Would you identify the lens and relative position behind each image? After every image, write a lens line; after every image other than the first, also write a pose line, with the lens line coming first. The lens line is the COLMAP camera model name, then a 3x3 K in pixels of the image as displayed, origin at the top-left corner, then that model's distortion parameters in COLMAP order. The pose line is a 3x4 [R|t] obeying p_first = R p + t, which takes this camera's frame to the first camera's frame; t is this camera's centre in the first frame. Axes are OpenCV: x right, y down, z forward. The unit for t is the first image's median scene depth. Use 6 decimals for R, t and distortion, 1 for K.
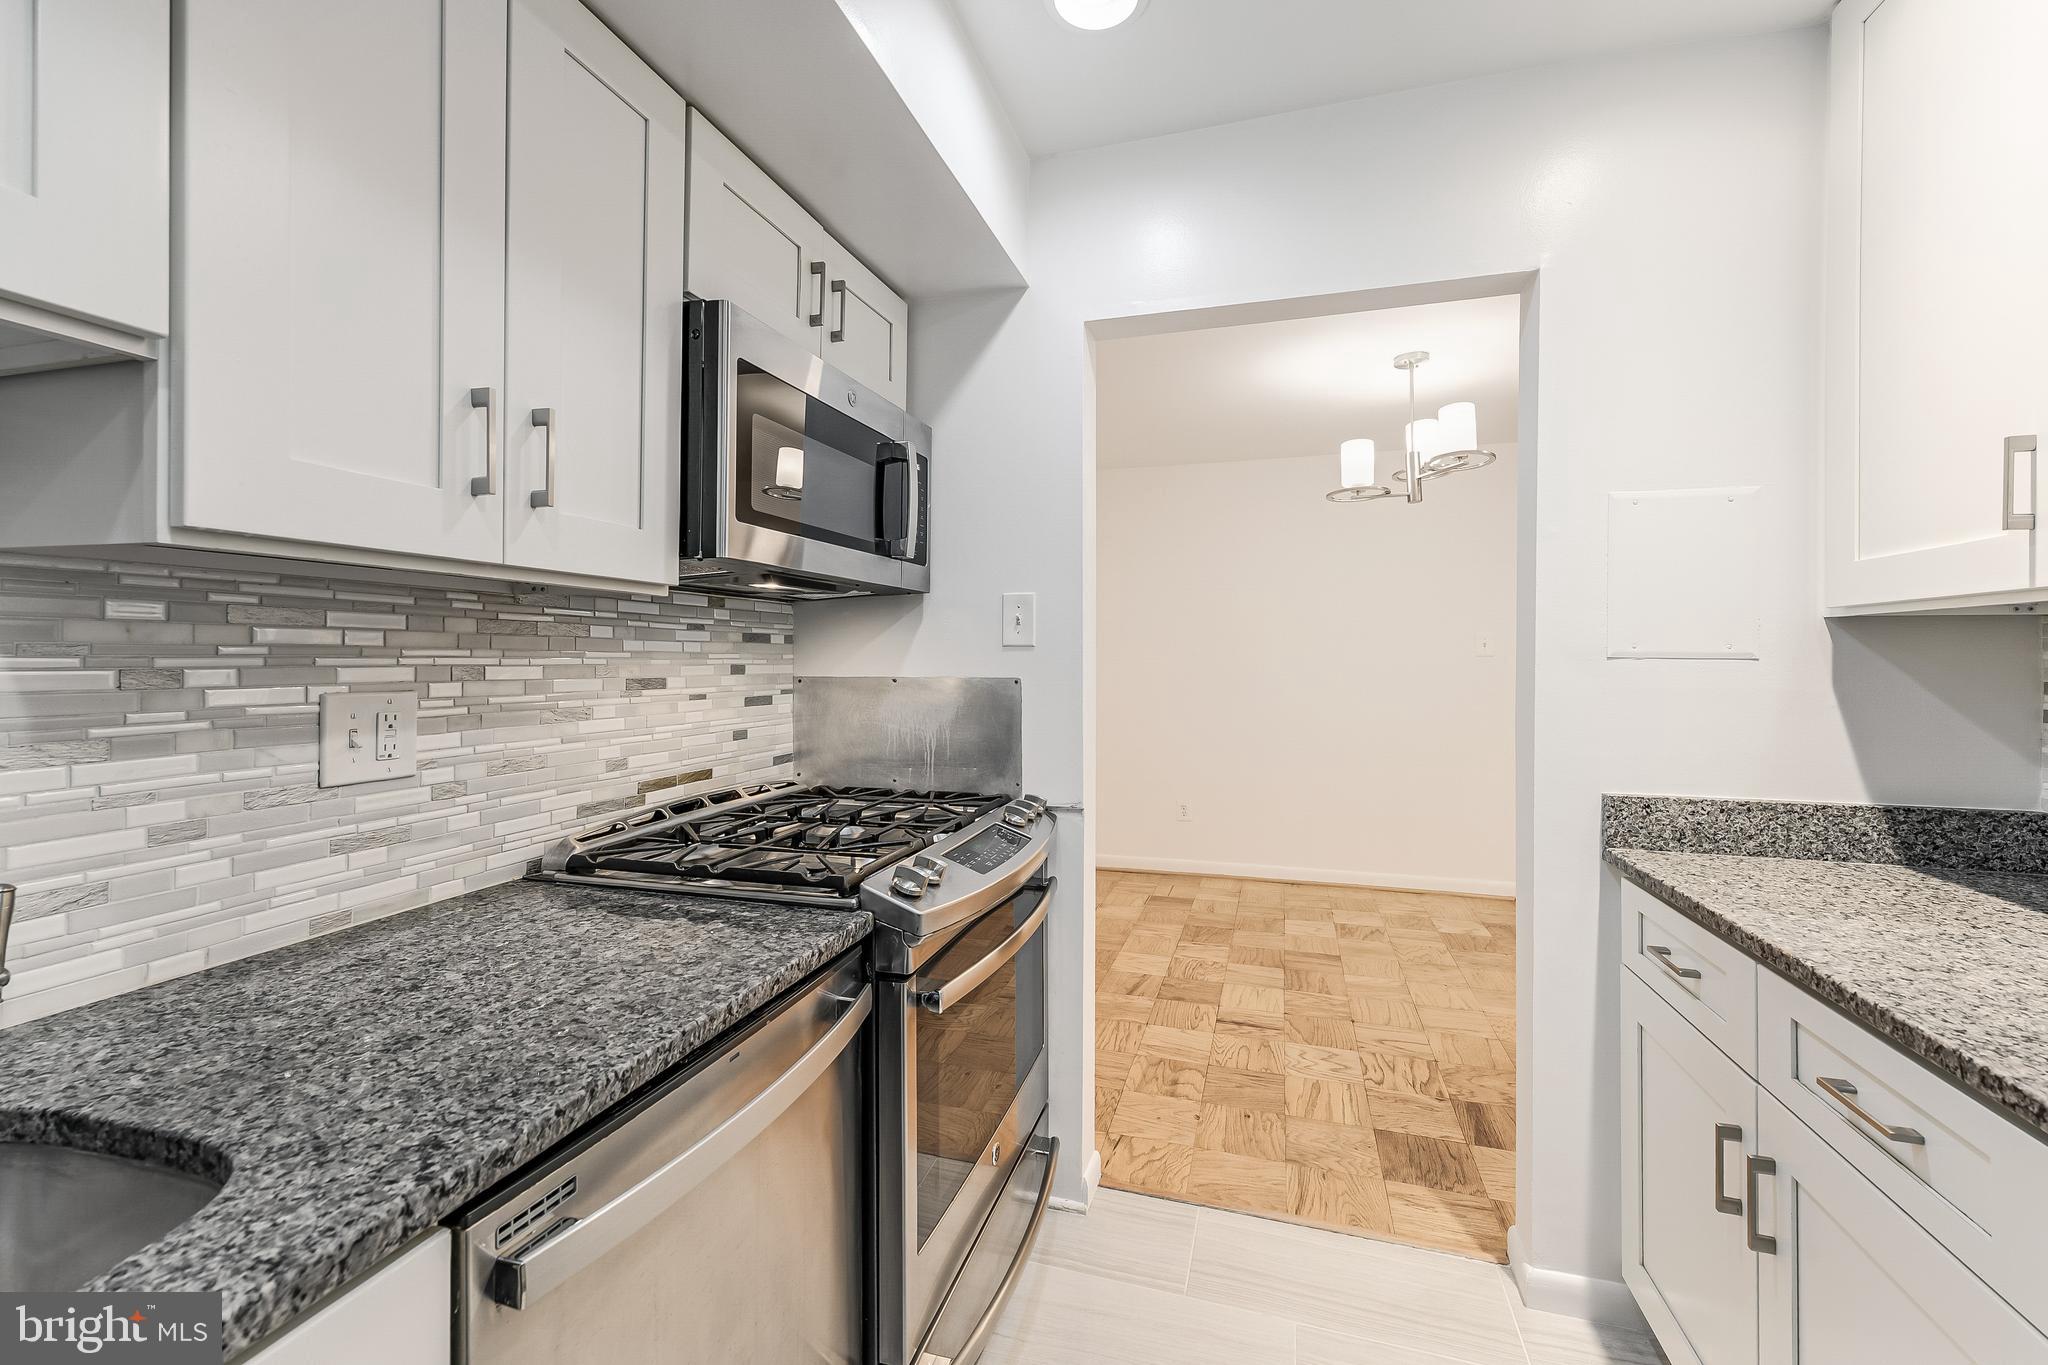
lens RADIAL K [[869.9, 0, 1023.0], [0, 869.9, 653.4], [0, 0, 1]] dist [-0.000909, -0.000050]
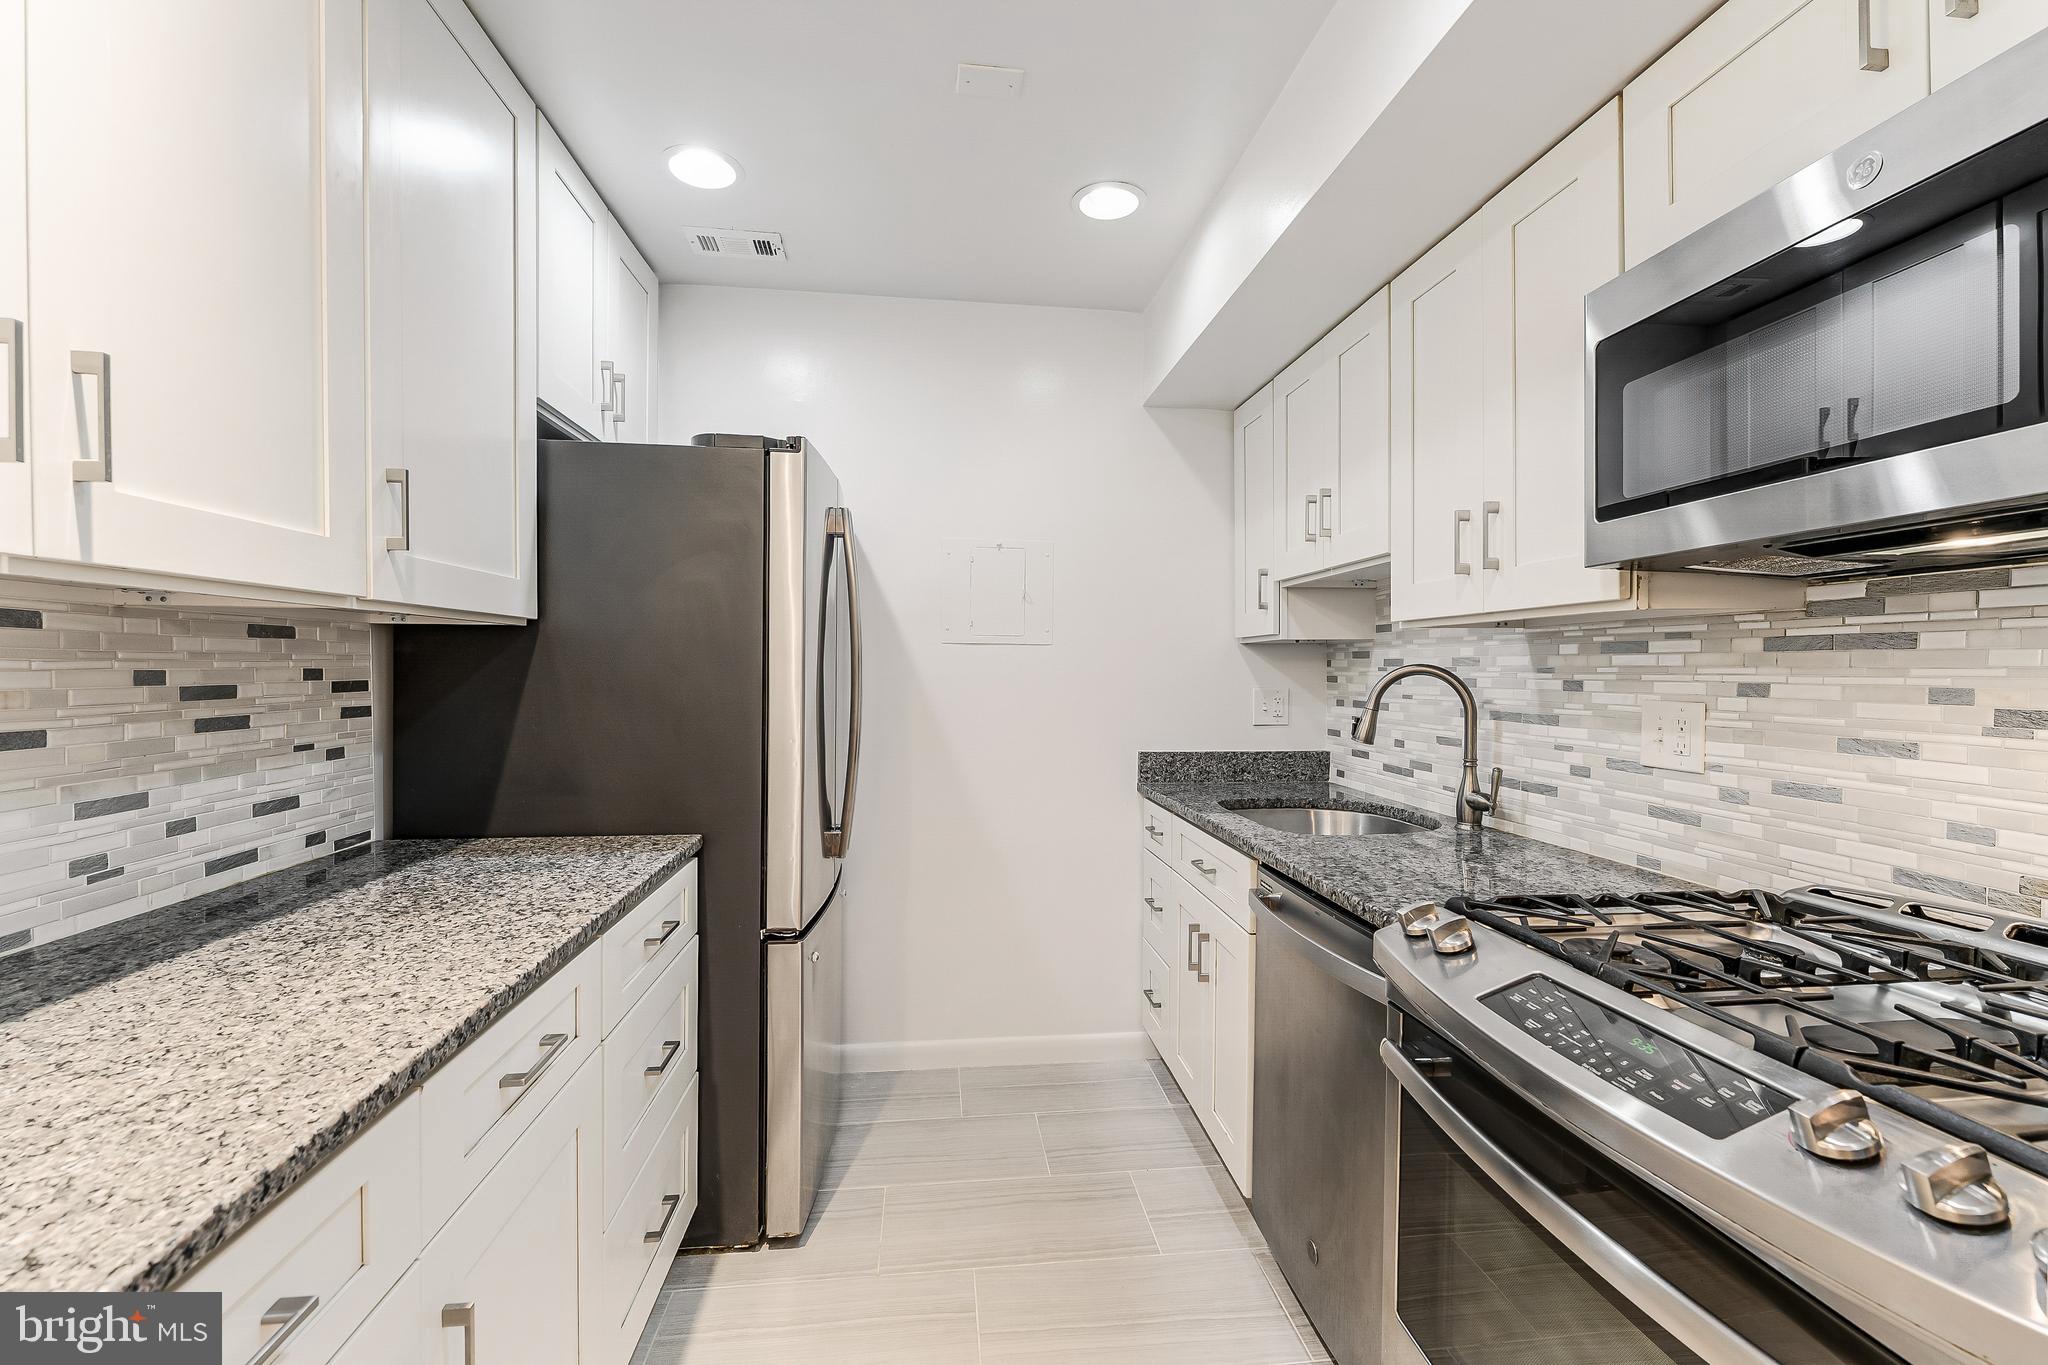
lens RADIAL K [[837.3, 0, 1023.3], [0, 837.3, 677.3], [0, 0, 1]] dist [0.001445, -0.000012]
pose [[-0.921751, -0.005656, -0.387742, 0.577827], [-0.006951, 0.999974, 0.001939, 0.011898], [0.387721, 0.004483, -0.921766, 1.619235]]
